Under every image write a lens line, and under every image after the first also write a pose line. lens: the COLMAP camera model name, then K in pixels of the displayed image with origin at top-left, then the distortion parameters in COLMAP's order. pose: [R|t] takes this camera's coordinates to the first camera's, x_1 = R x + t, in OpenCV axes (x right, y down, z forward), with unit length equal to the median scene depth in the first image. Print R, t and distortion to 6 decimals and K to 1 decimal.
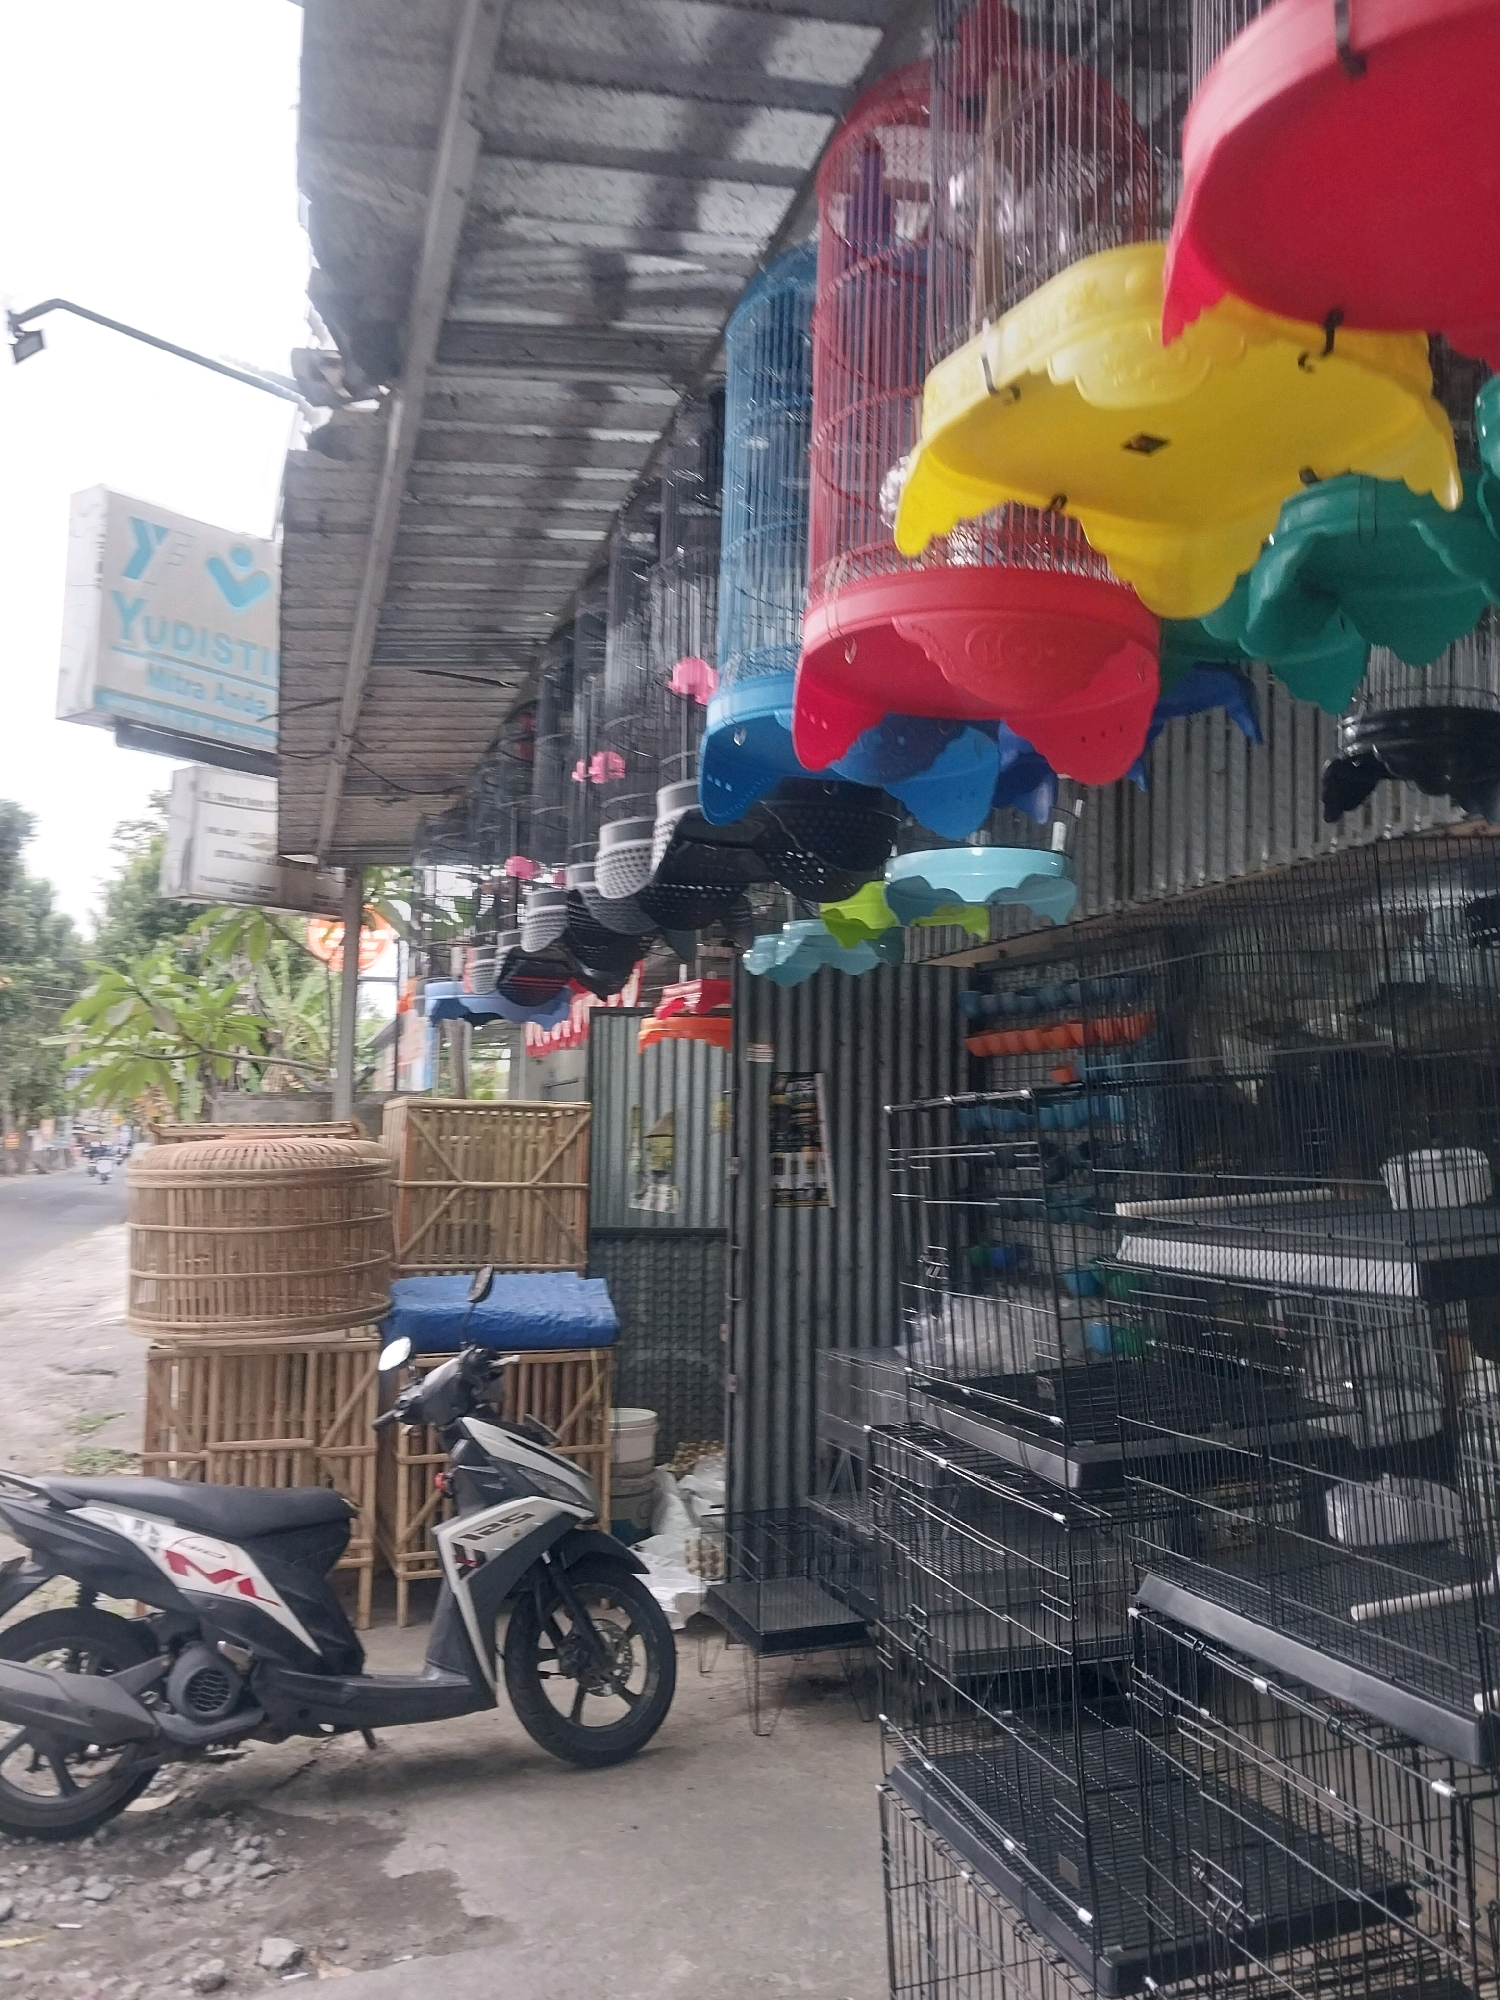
lens RADIAL K [[1457.2, 0, 752.3], [0, 1457.2, 1003.5], [0, 0, 1]] dist [-0.002152, -0.060616]
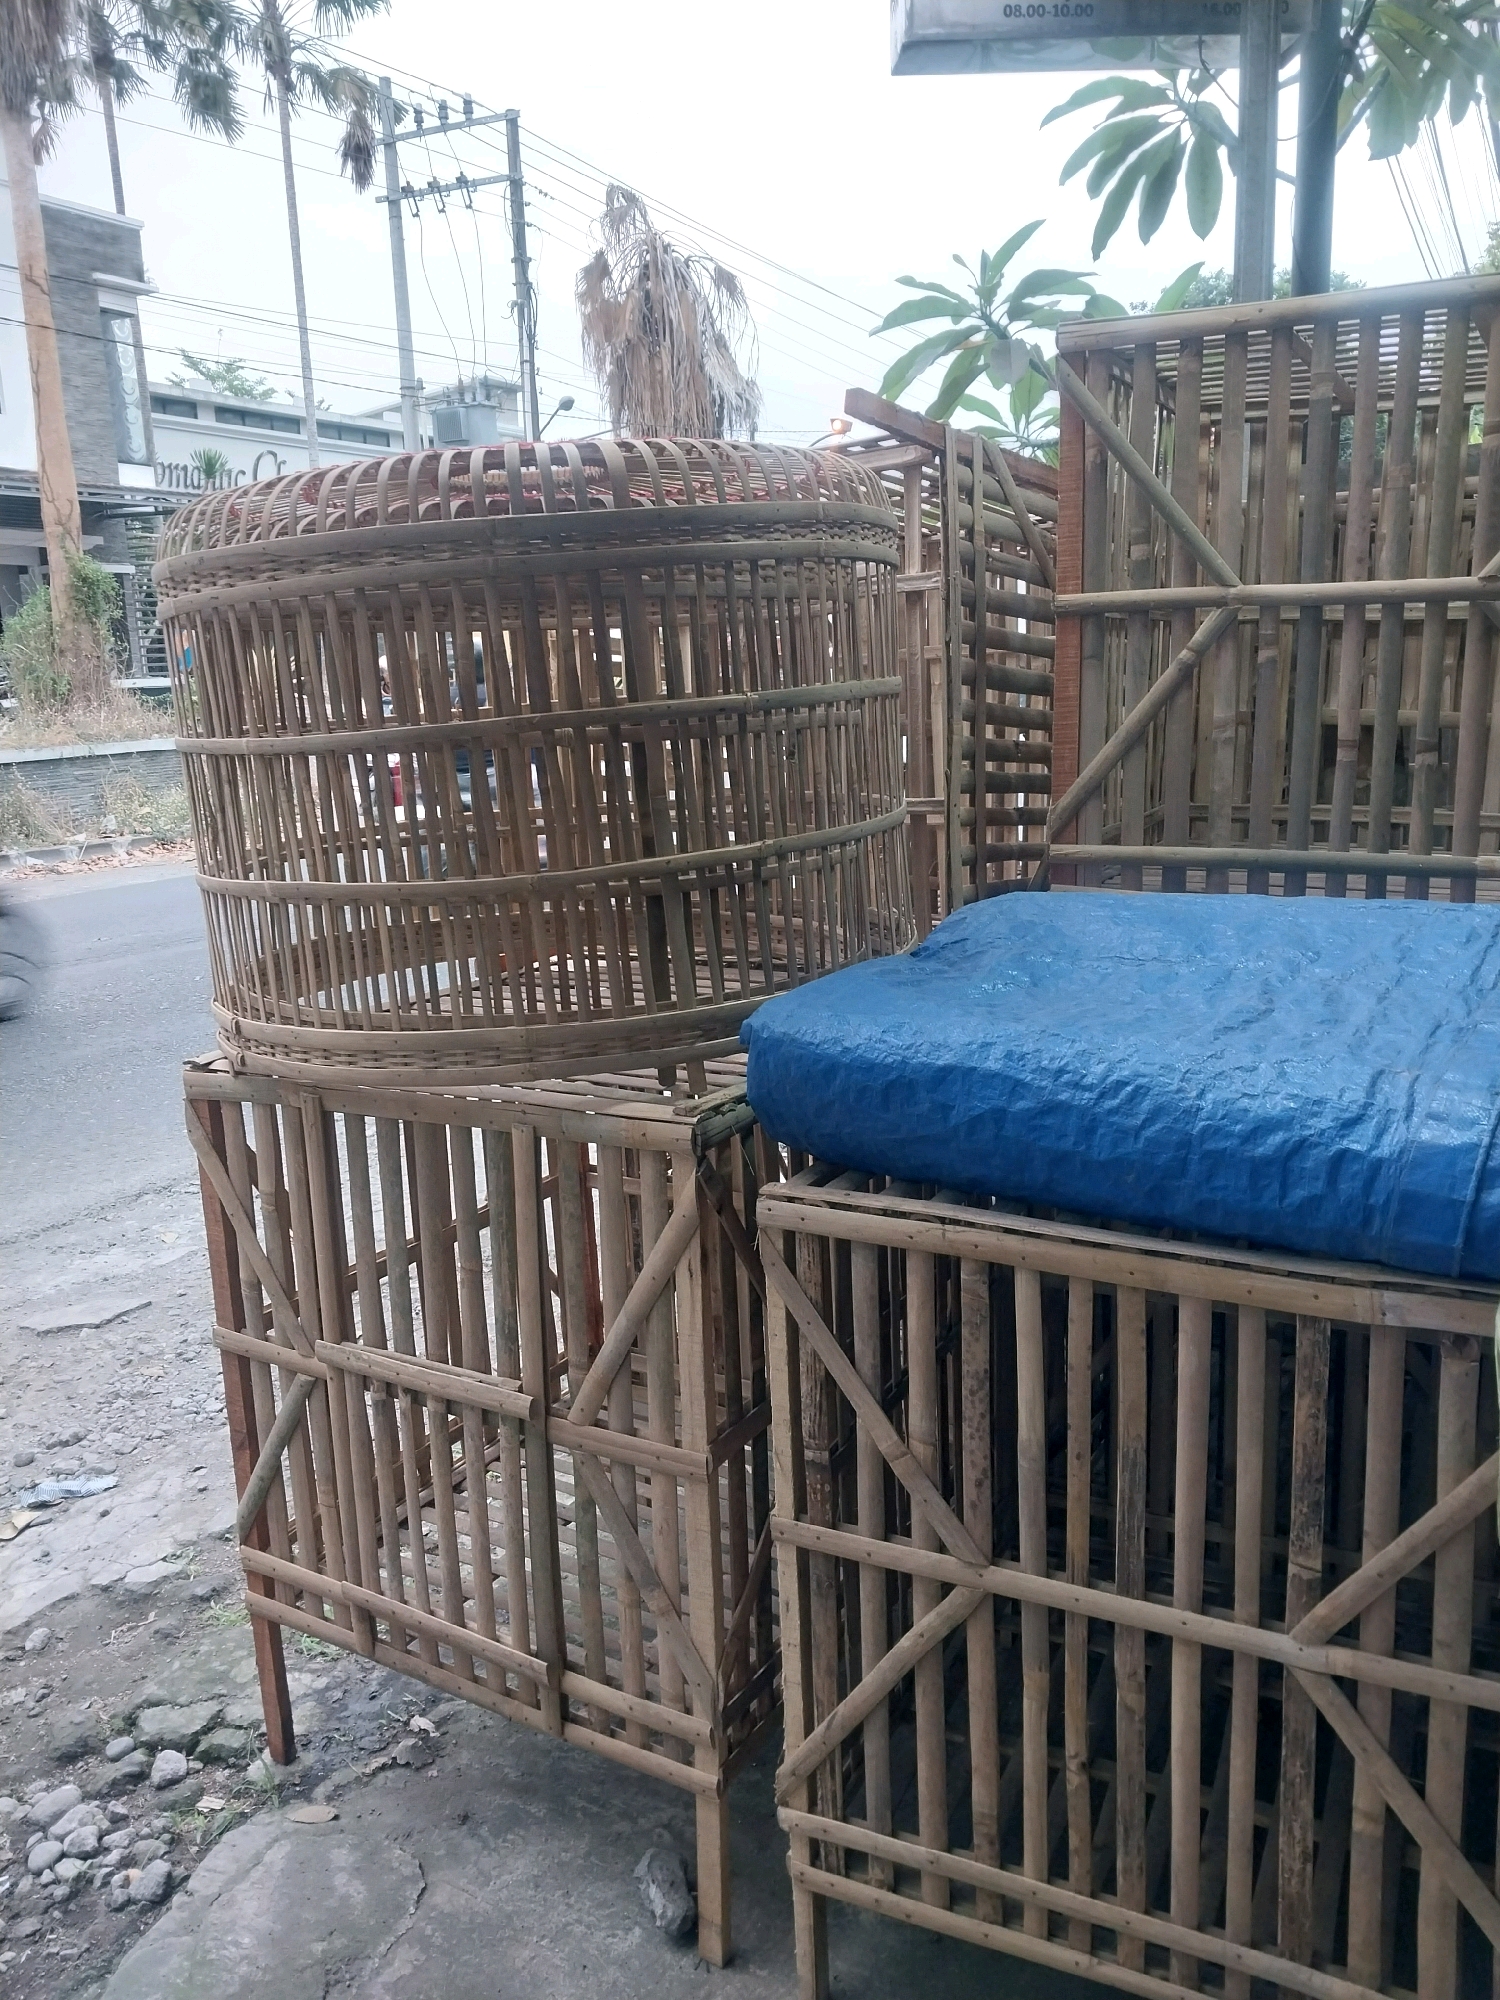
lens RADIAL K [[1599.2, 0, 750.7], [0, 1599.2, 944.3], [0, 0, 1]] dist [-0.003376, -0.001808]
pose [[0.715039, 0.101800, -0.691633, -0.028609], [0.100660, 0.964039, 0.245961, 0.101923], [0.691800, -0.245491, 0.679078, 0.680716]]
